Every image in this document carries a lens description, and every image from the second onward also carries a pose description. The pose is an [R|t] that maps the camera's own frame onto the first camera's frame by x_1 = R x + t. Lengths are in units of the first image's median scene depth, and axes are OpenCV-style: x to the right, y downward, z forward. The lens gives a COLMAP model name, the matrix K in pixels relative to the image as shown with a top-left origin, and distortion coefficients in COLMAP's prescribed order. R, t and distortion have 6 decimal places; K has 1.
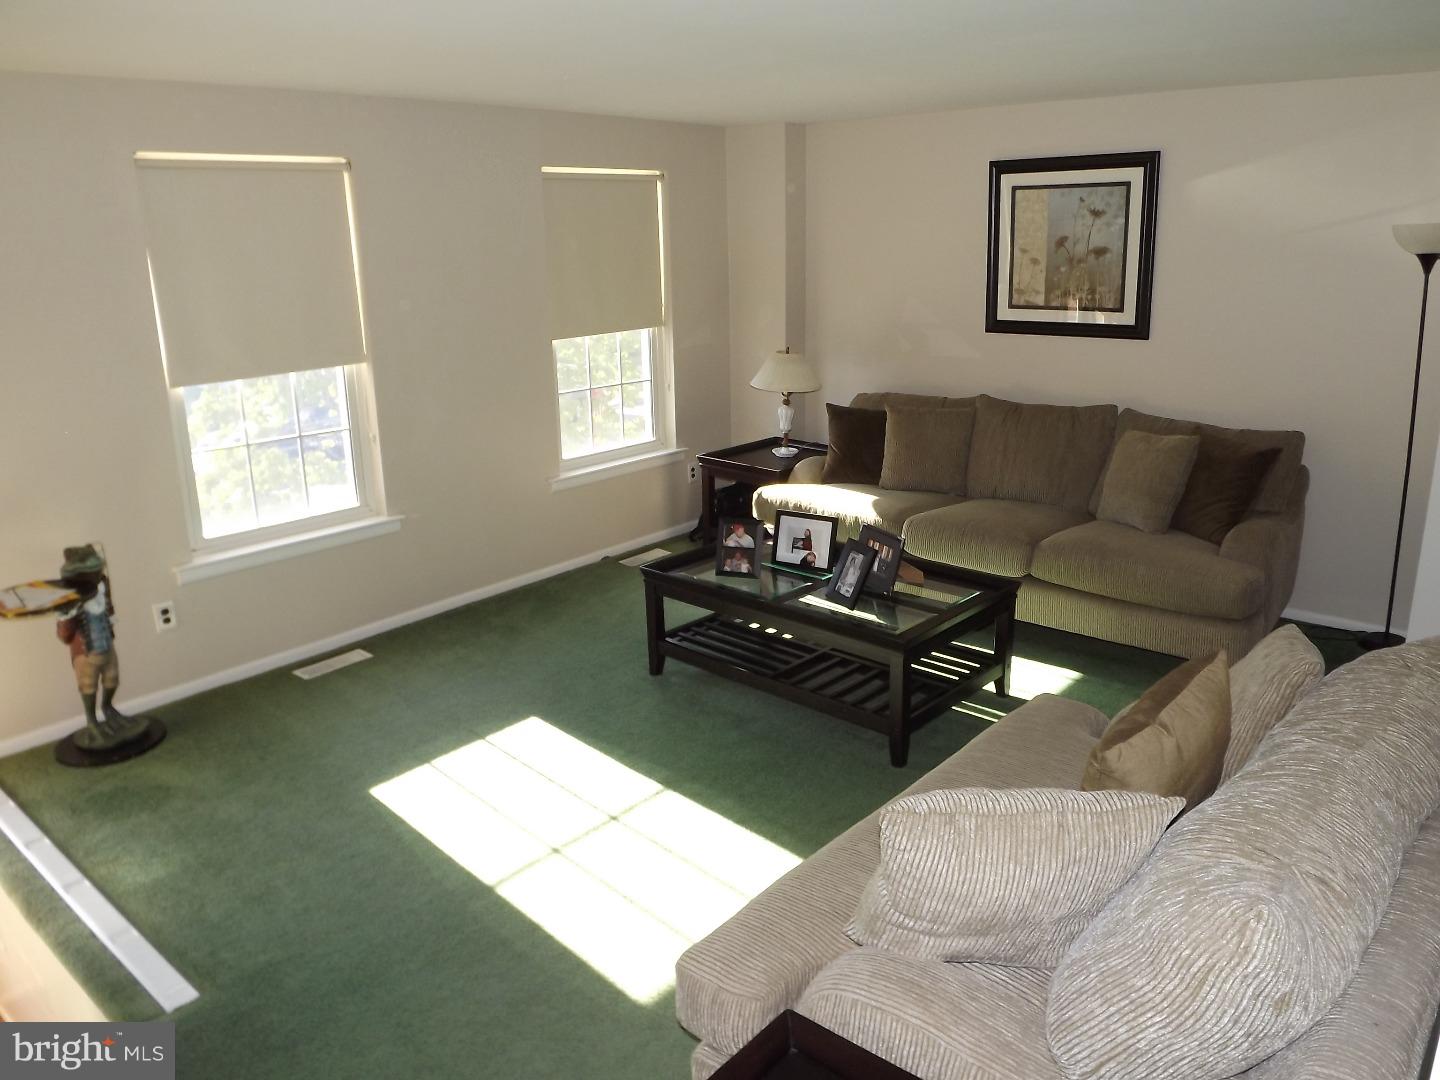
lens RADIAL K [[1074.9, 0, 722.8], [0, 1074.9, 543.4], [0, 0, 1]] dist [-0.062154, 0.007312]
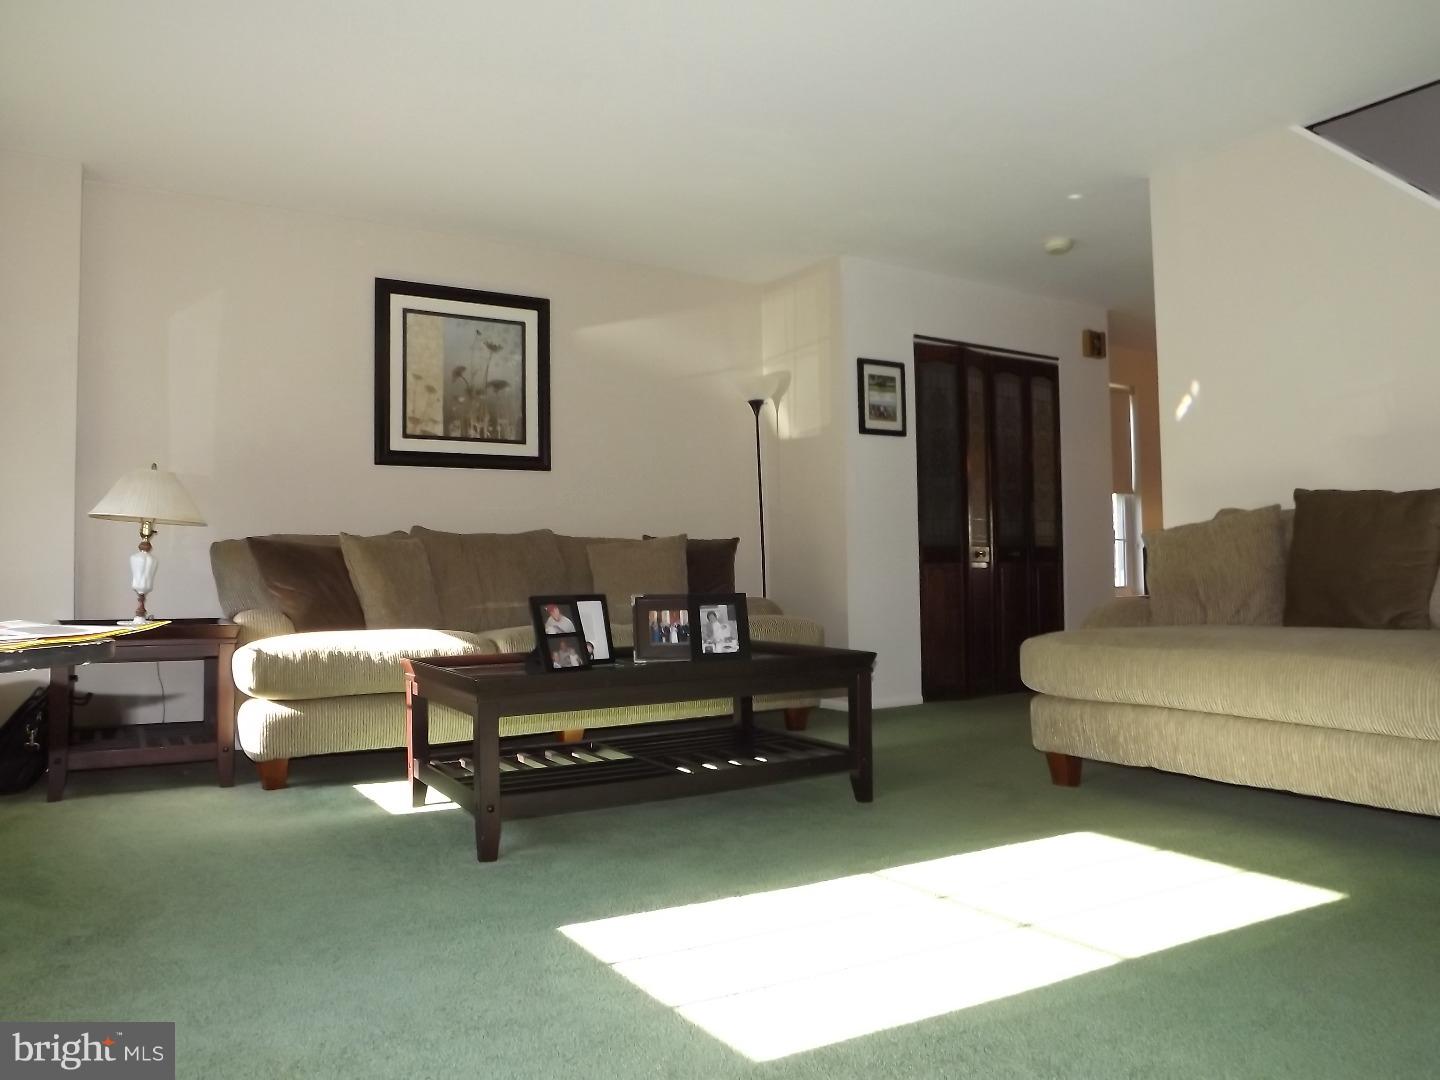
lens RADIAL K [[1074.9, 0, 718.0], [0, 1074.9, 532.3], [0, 0, 1]] dist [-0.062154, 0.007312]
pose [[0.279940, 0.061579, 0.958040, -0.534512], [0.276787, 0.950387, -0.141965, 0.057572], [-0.919251, 0.304915, 0.249007, 0.584392]]
